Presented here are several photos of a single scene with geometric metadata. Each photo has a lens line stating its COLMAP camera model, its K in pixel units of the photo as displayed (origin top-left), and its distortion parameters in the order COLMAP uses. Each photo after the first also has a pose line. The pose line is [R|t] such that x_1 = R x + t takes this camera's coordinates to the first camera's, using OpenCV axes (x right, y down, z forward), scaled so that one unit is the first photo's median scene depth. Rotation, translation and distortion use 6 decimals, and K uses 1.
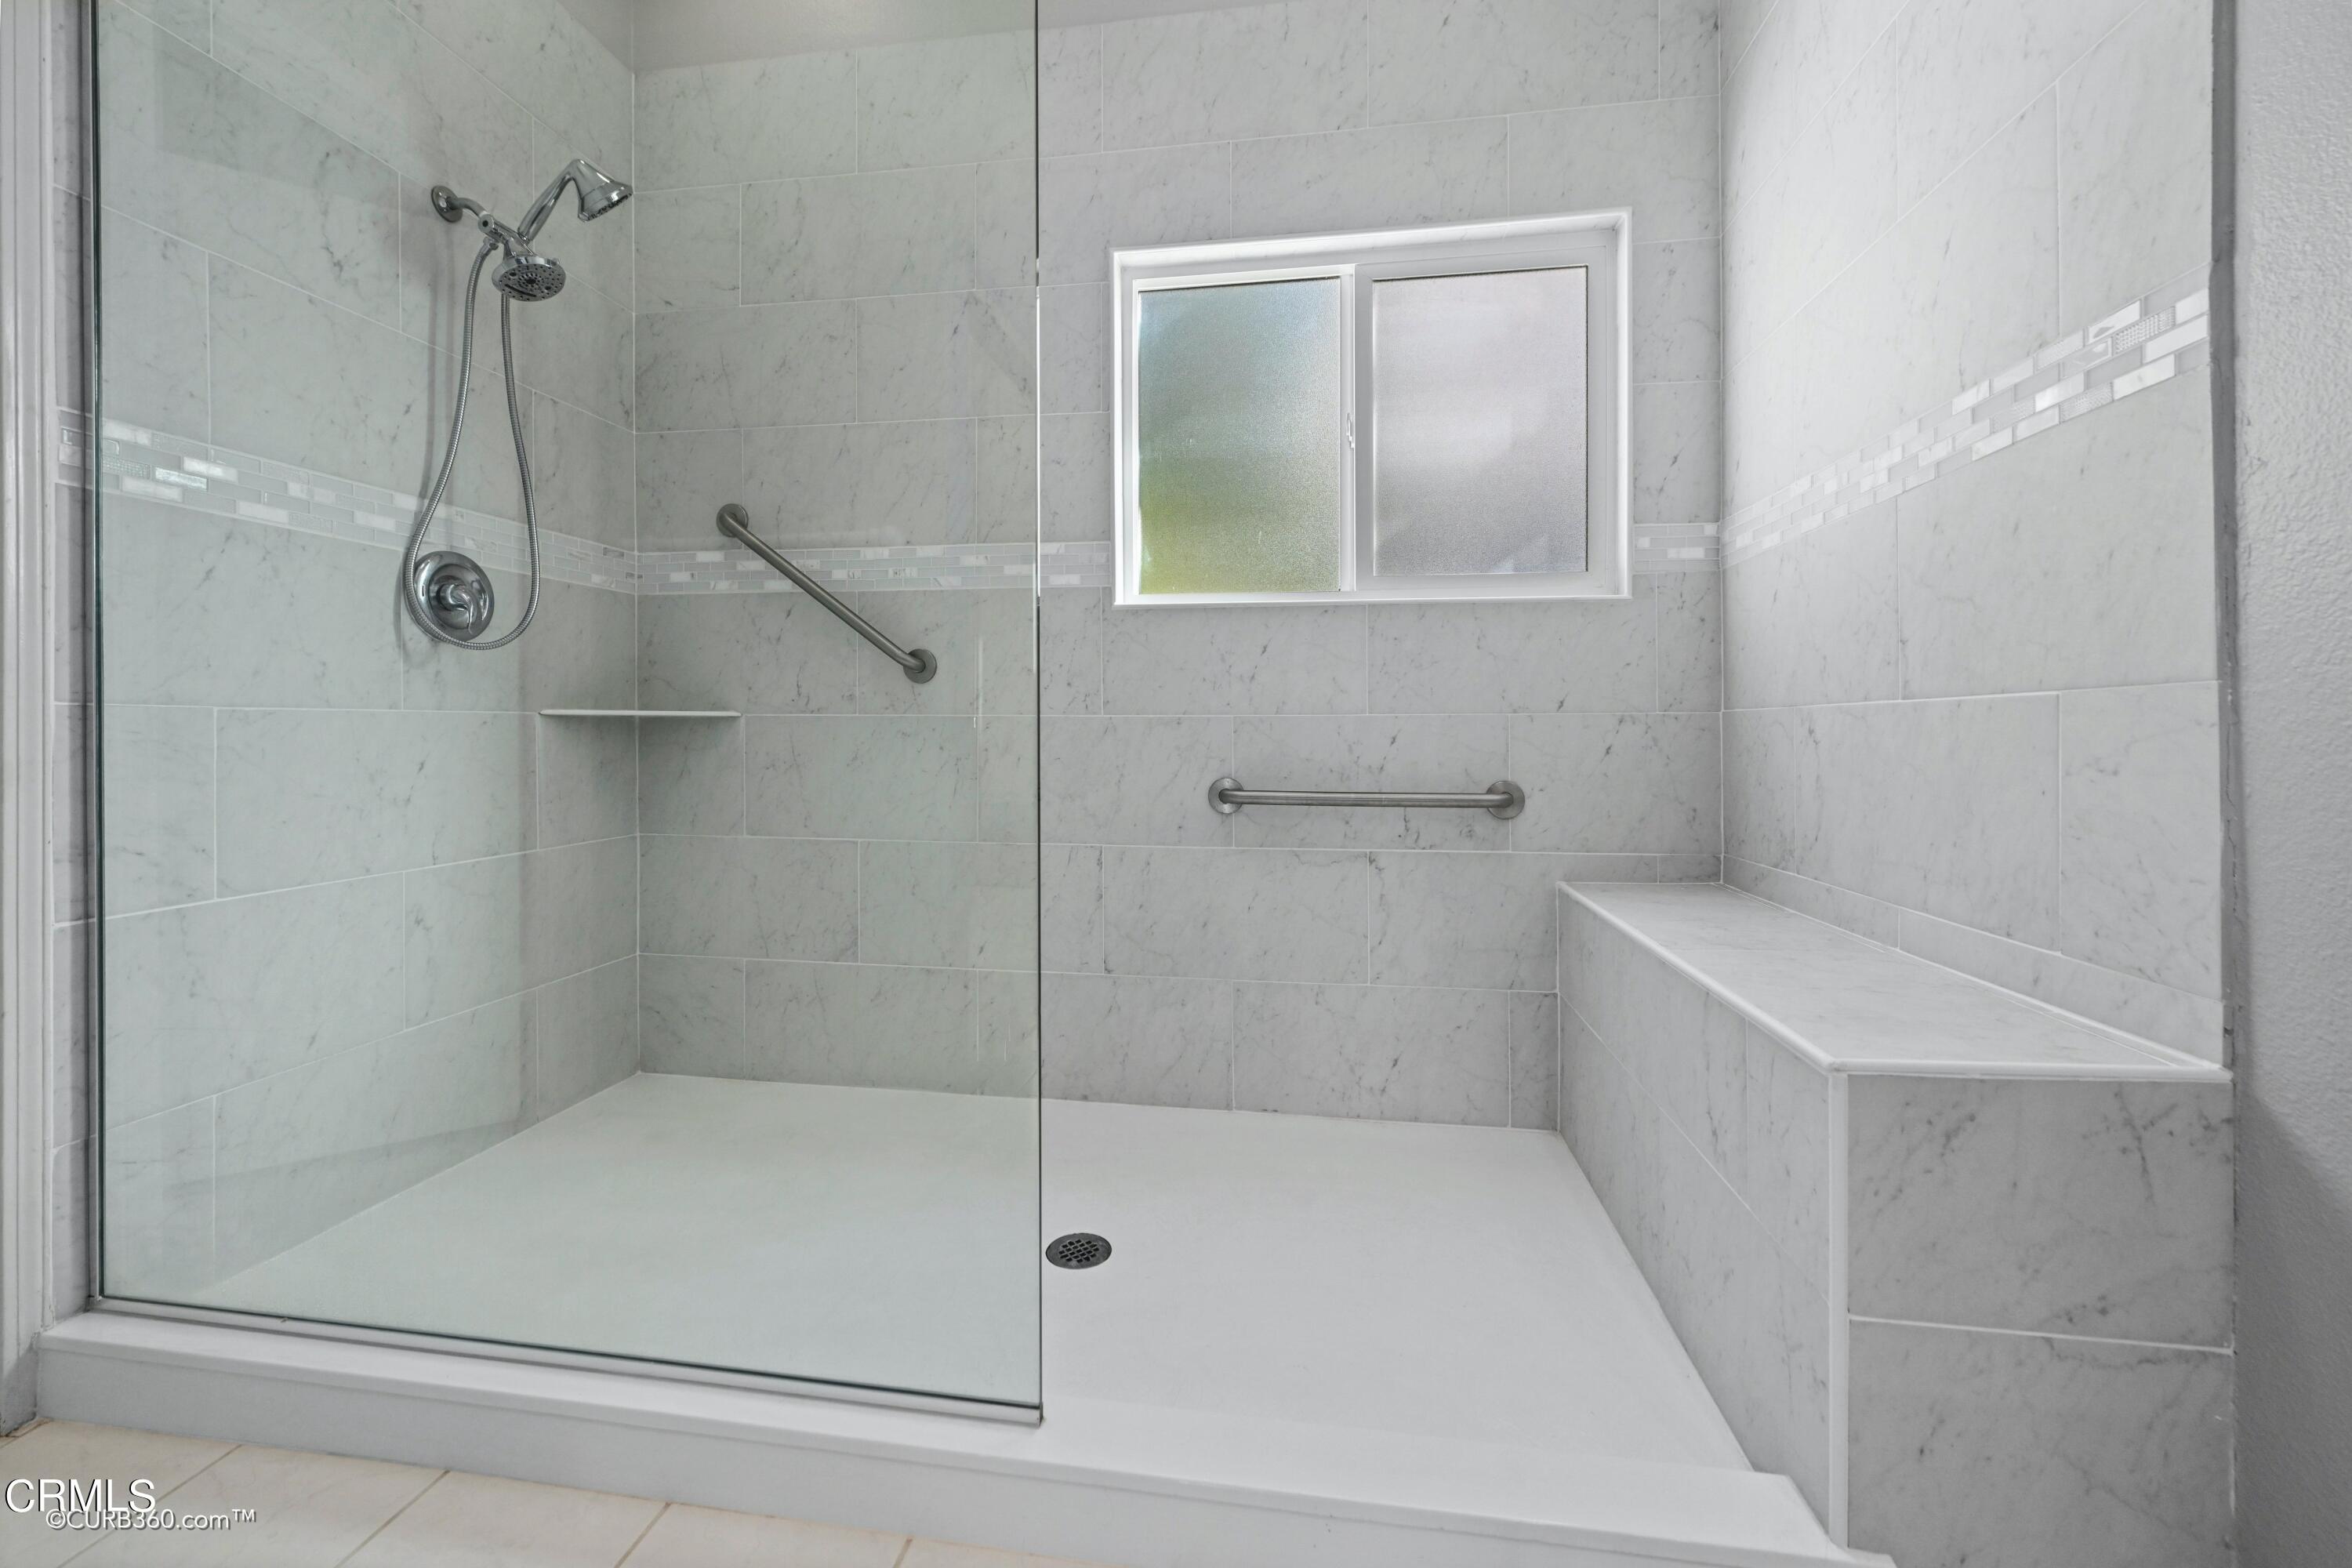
lens RADIAL K [[941.9, 0, 1177.7], [0, 941.9, 717.5], [0, 0, 1]] dist [0.009623, -0.000681]
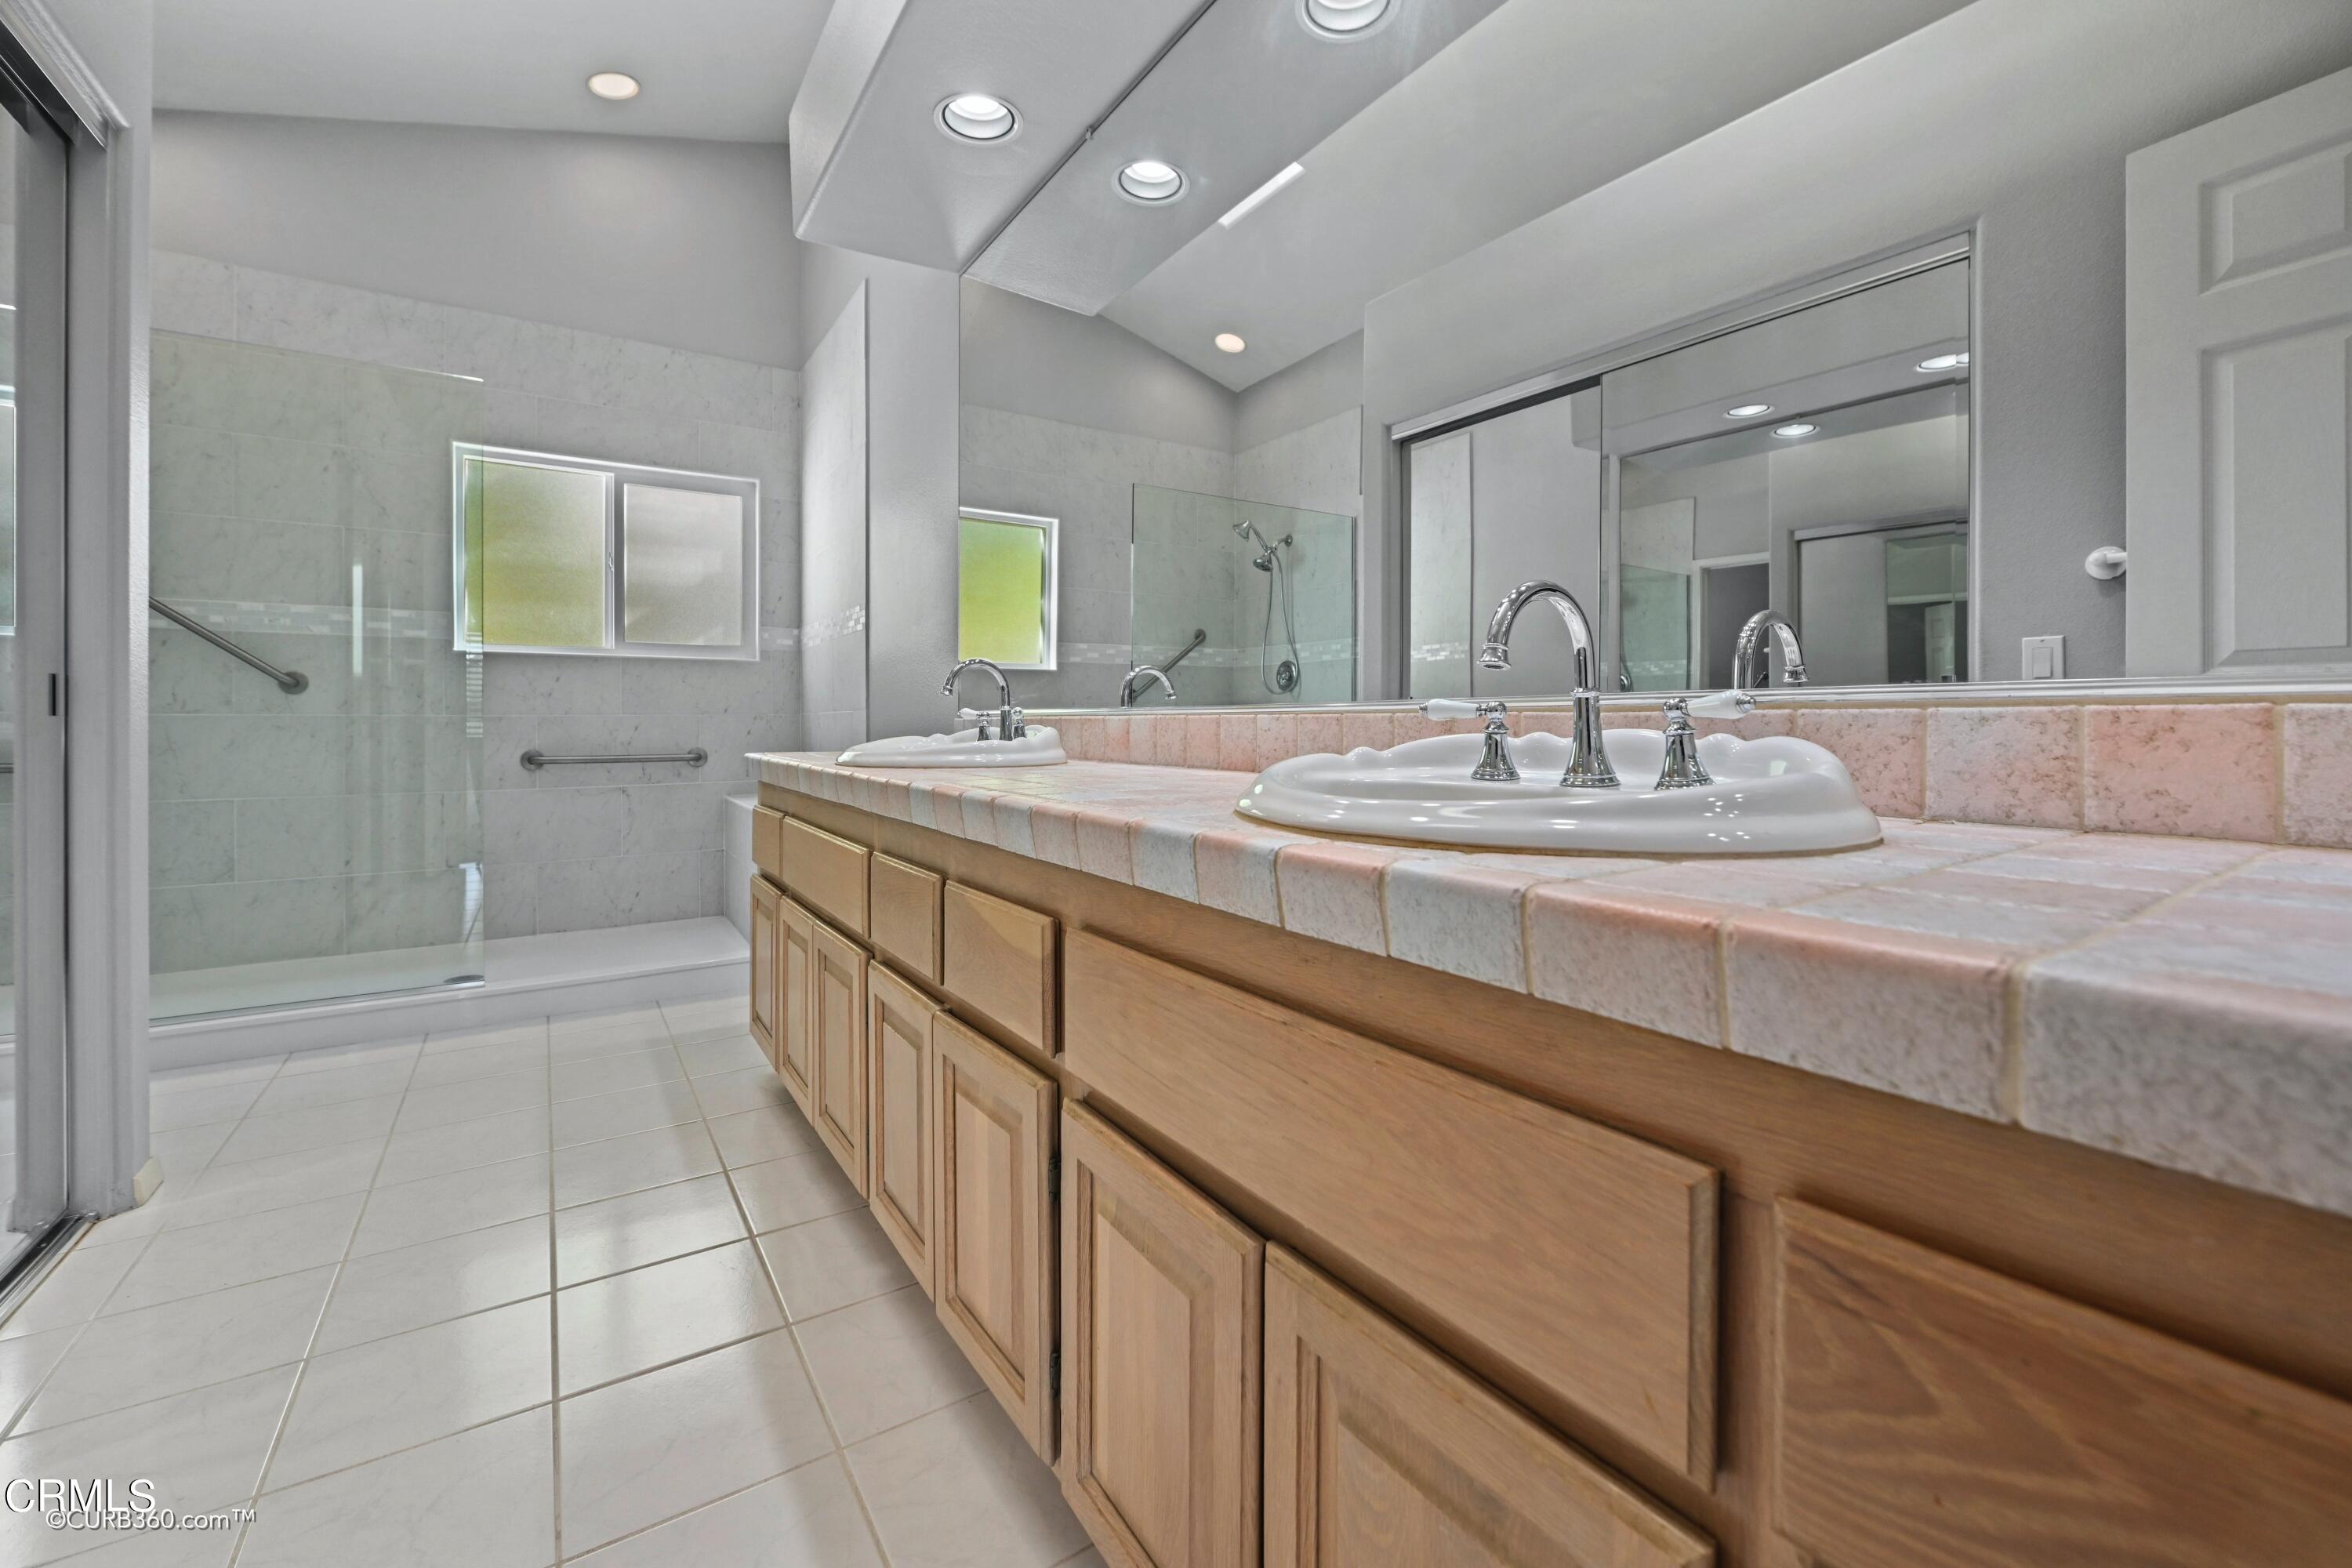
lens RADIAL K [[941.9, 0, 1140.8], [0, 941.9, 714.7], [0, 0, 1]] dist [0.009623, -0.000681]
pose [[0.747660, 0.002089, 0.664079, -0.276040], [-0.002288, 0.999997, -0.000570, -0.005432], [-0.664078, -0.001093, 0.747662, -1.100881]]
